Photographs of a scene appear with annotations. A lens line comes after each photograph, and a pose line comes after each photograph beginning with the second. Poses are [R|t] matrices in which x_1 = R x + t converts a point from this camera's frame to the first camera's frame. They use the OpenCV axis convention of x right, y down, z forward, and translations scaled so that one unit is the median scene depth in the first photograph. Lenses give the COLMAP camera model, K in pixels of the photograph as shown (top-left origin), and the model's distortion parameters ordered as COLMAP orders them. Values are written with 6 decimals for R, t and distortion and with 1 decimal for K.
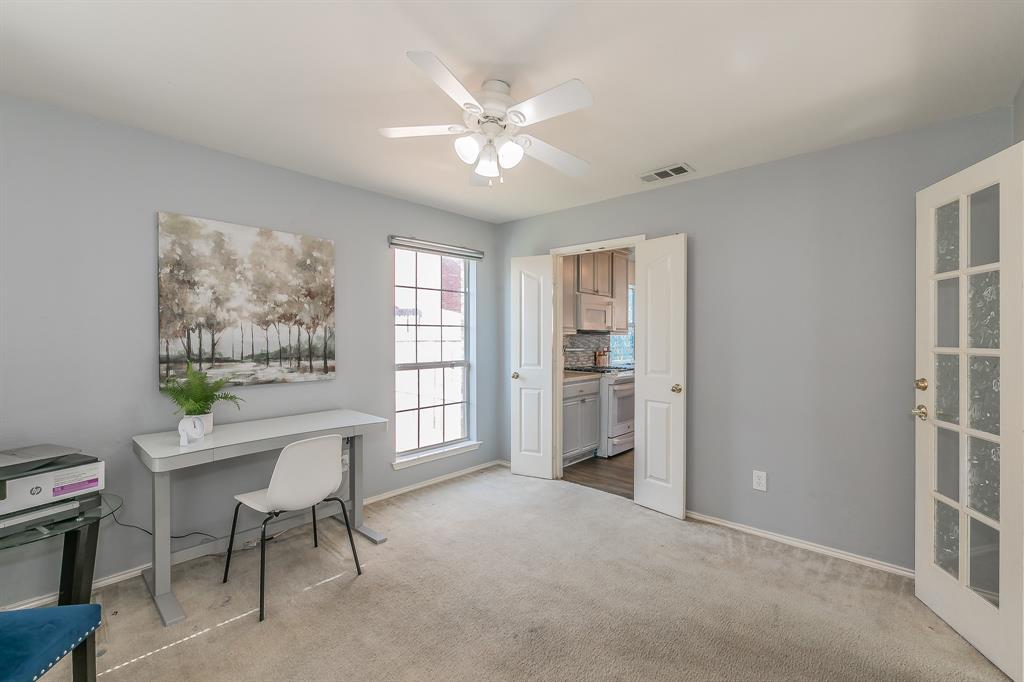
lens RADIAL K [[443.1, 0, 514.4], [0, 443.1, 336.0], [0, 0, 1]] dist [0.005678, 0.000362]
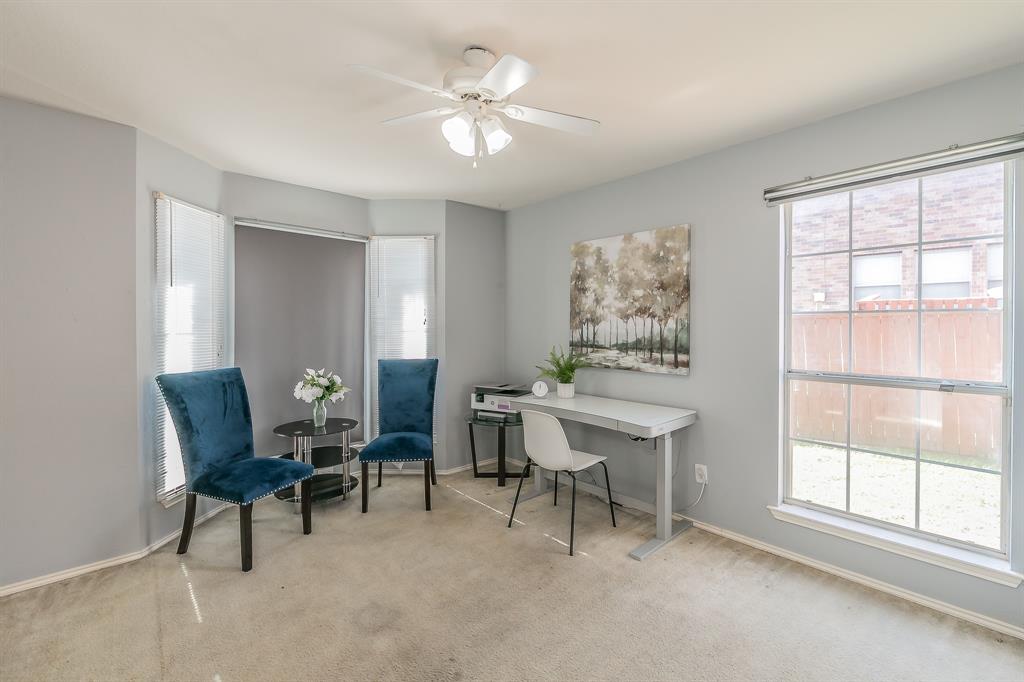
lens RADIAL K [[443.1, 0, 504.9], [0, 443.1, 327.2], [0, 0, 1]] dist [0.005678, 0.000362]
pose [[-0.101653, 0.002692, -0.994816, 0.605292], [-0.002386, 0.999993, 0.002950, -0.004768], [0.994817, 0.002674, -0.101646, 0.808545]]
